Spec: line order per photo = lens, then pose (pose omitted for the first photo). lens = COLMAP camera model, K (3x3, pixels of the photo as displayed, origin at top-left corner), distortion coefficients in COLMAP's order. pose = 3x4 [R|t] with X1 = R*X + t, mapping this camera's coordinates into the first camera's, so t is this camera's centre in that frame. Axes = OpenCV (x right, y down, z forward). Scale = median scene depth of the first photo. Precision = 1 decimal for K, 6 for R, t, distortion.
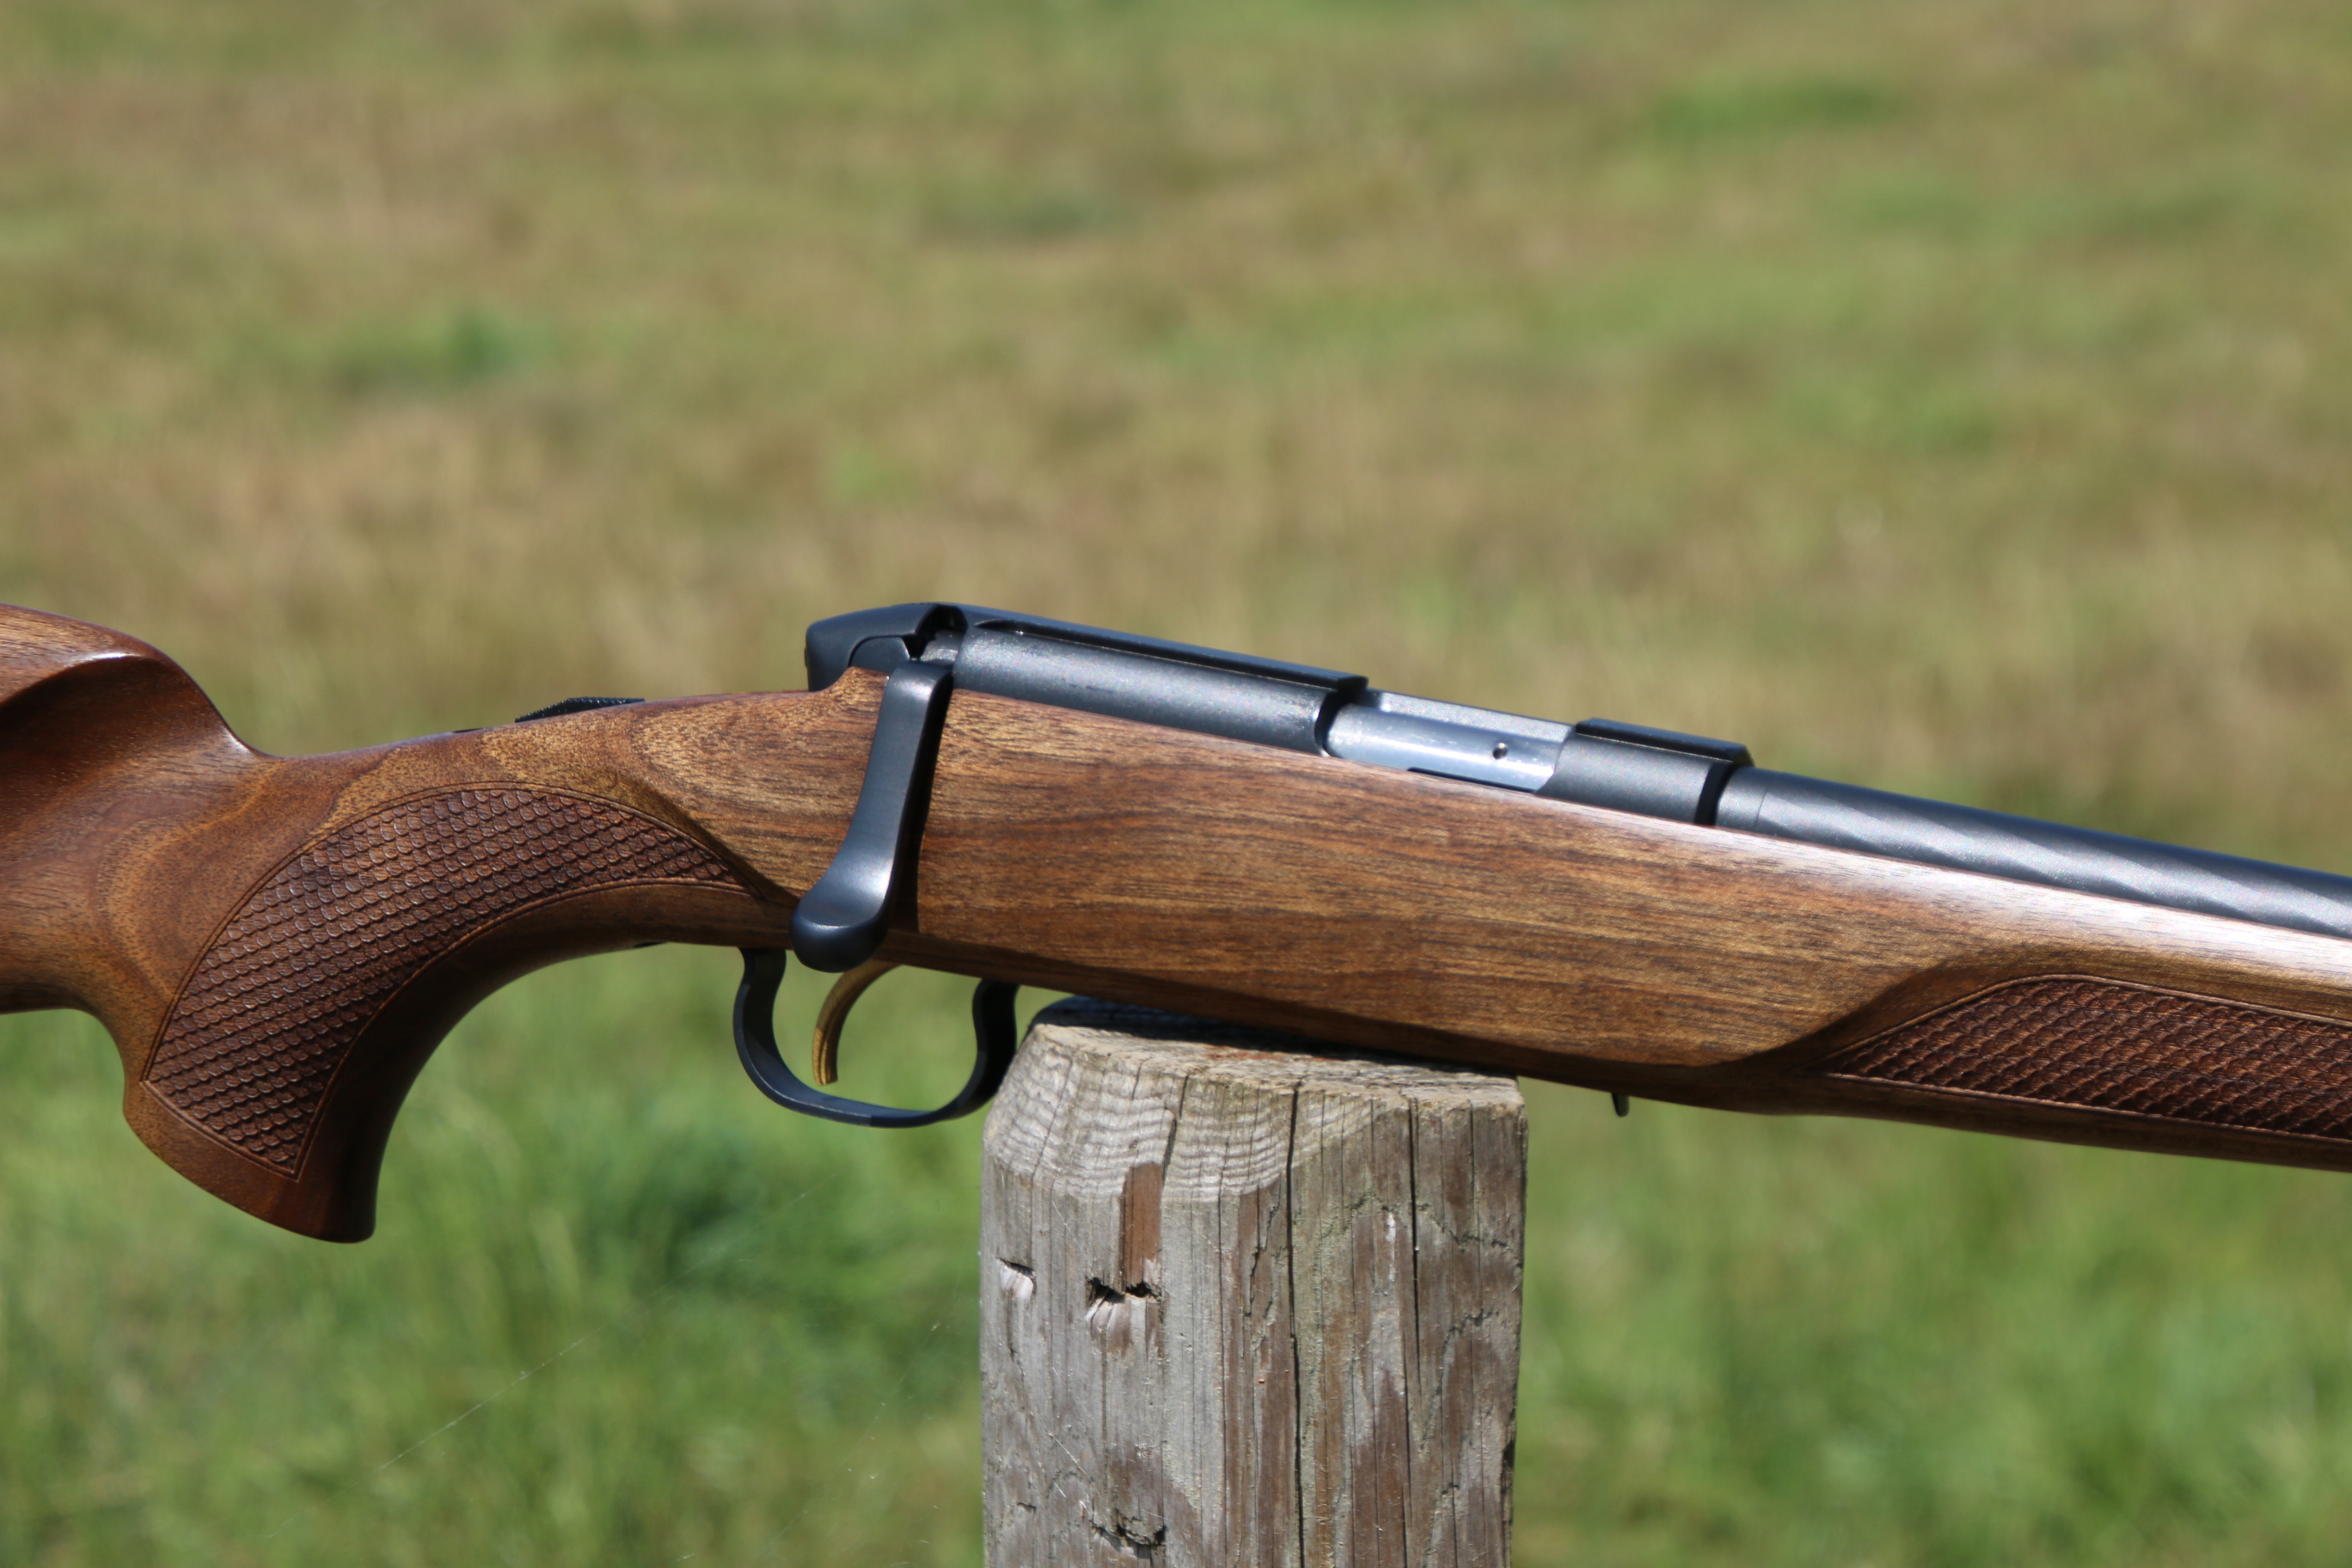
lens RADIAL K [[8073.1, 0, 1233.4], [0, 8073.1, 918.5], [0, 0, 1]] dist [1.223913, 0.000000]
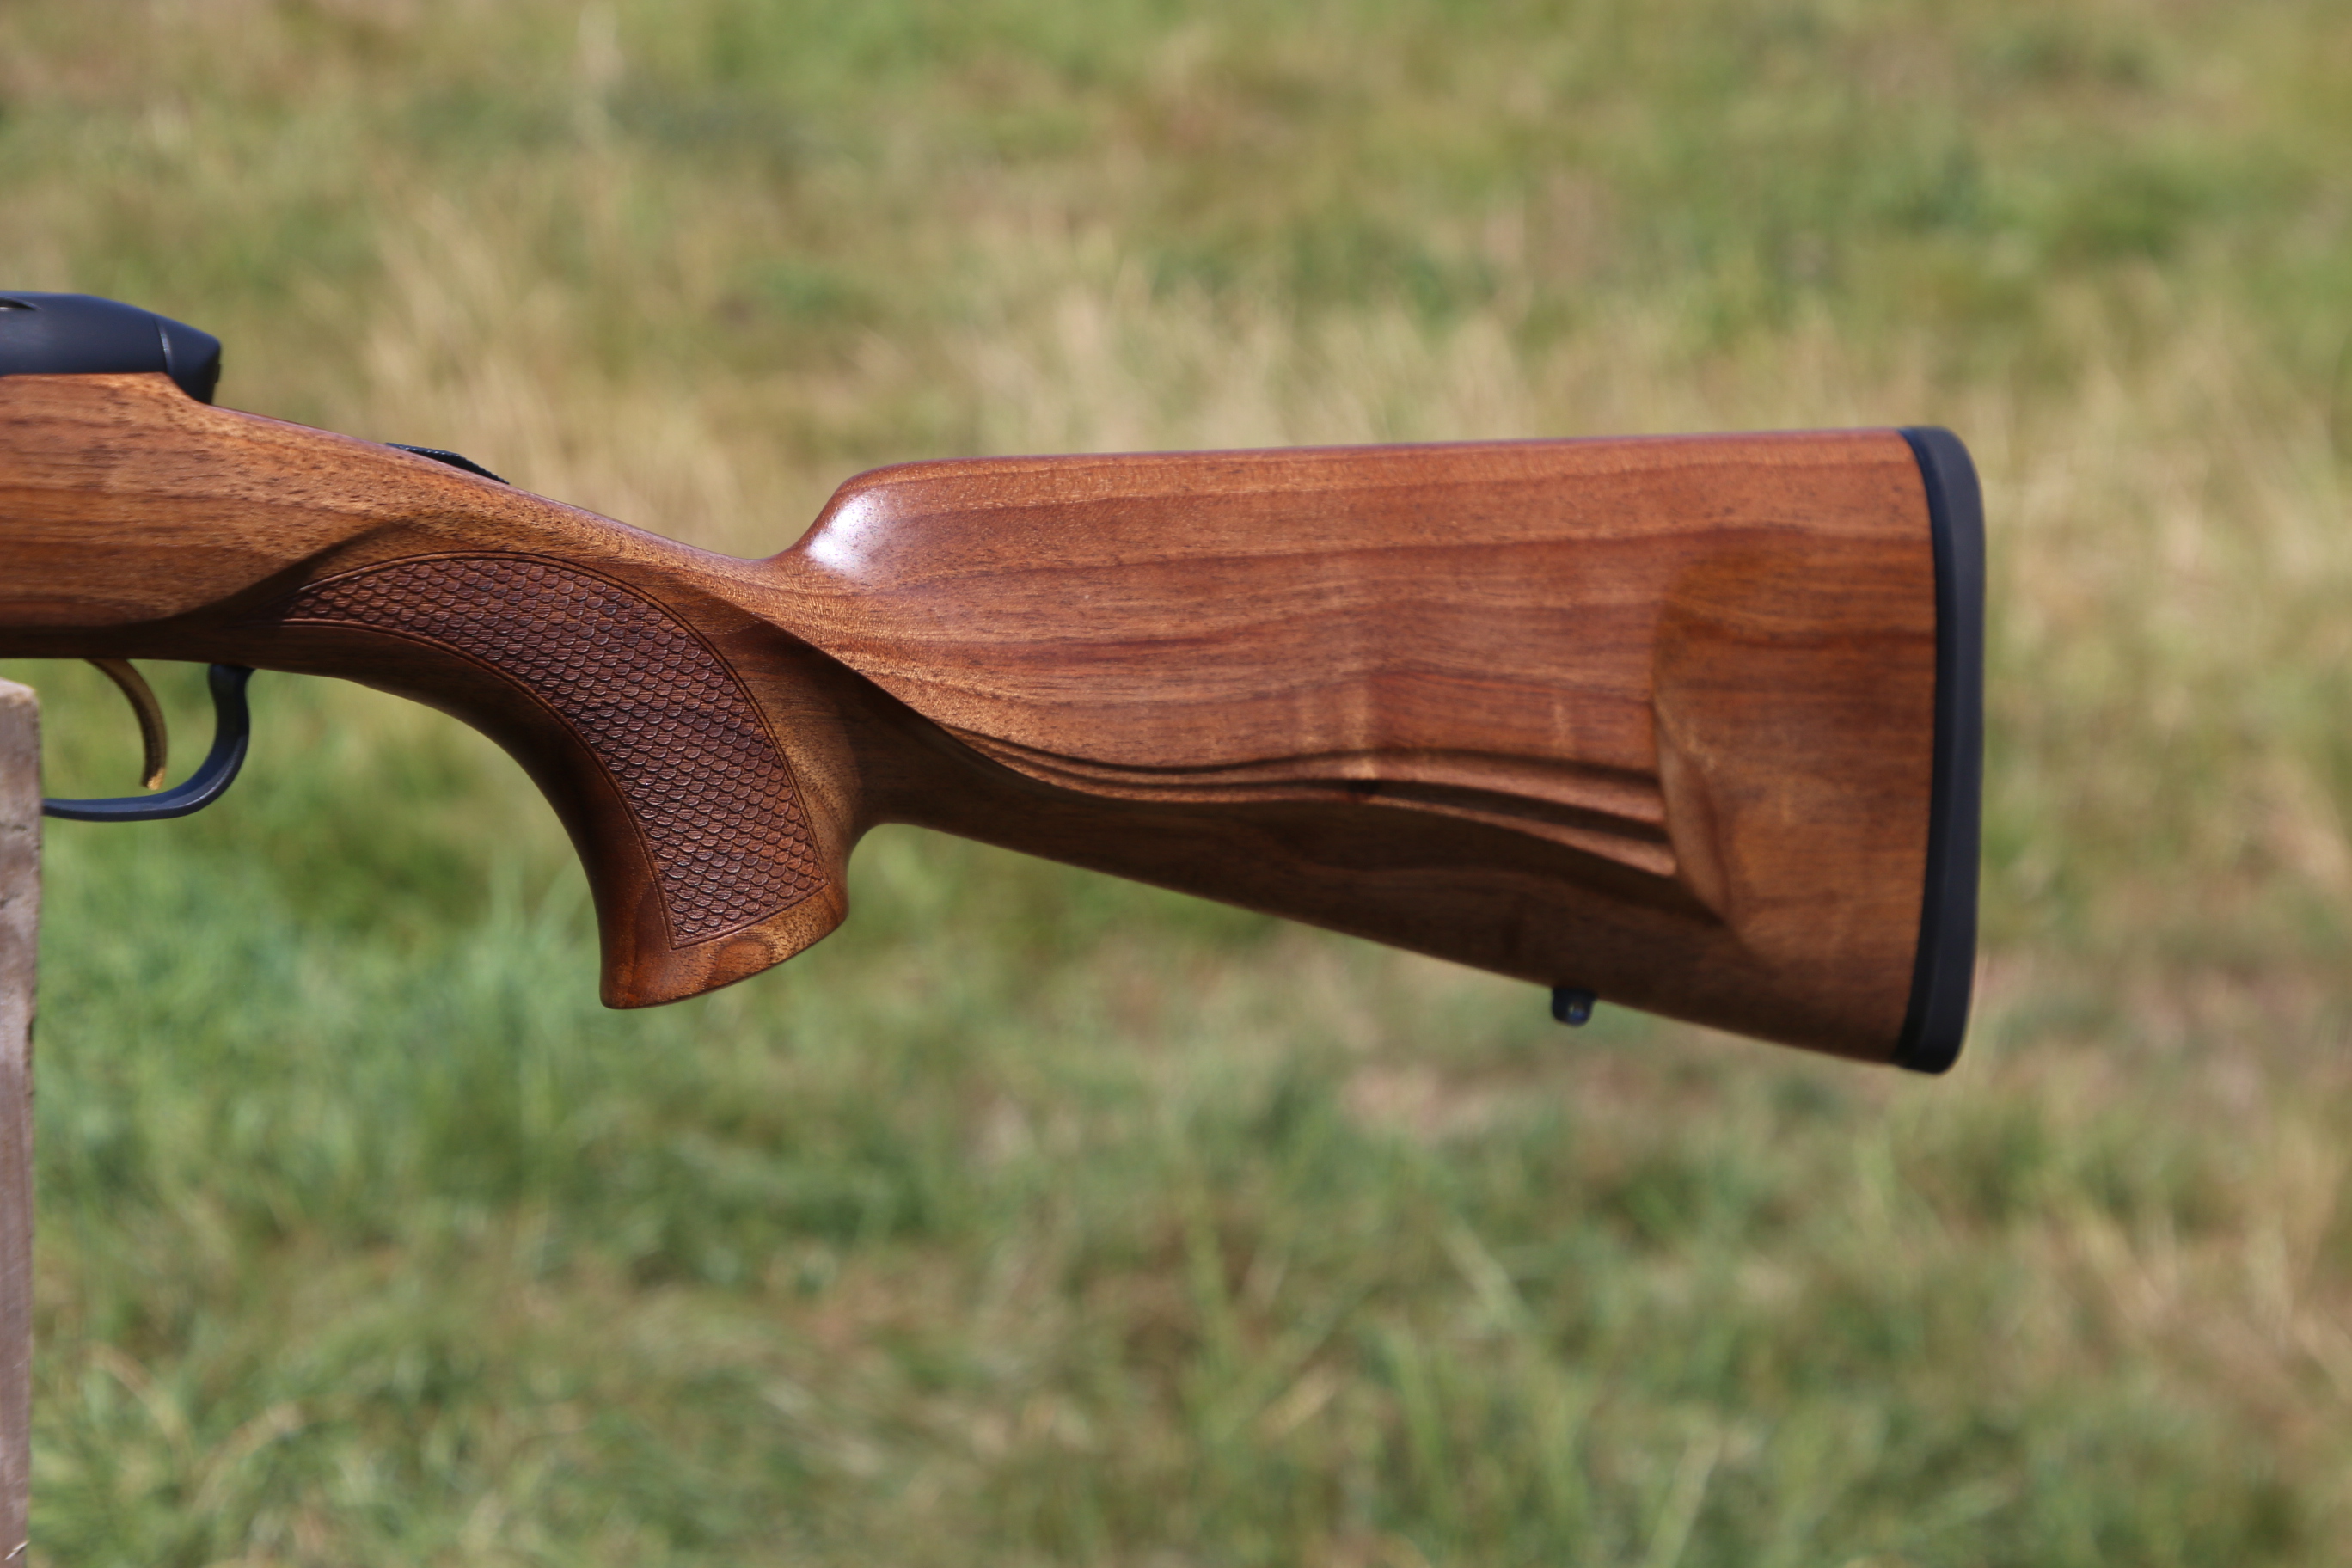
lens RADIAL K [[8073.1, 0, 1287.6], [0, 8073.1, 939.6], [0, 0, 1]] dist [1.223913, 0.000000]
pose [[0.884948, -0.092070, 0.456498, -0.308651], [0.072293, 0.995538, 0.060643, 0.001698], [-0.460045, -0.020664, 0.887655, -0.016651]]
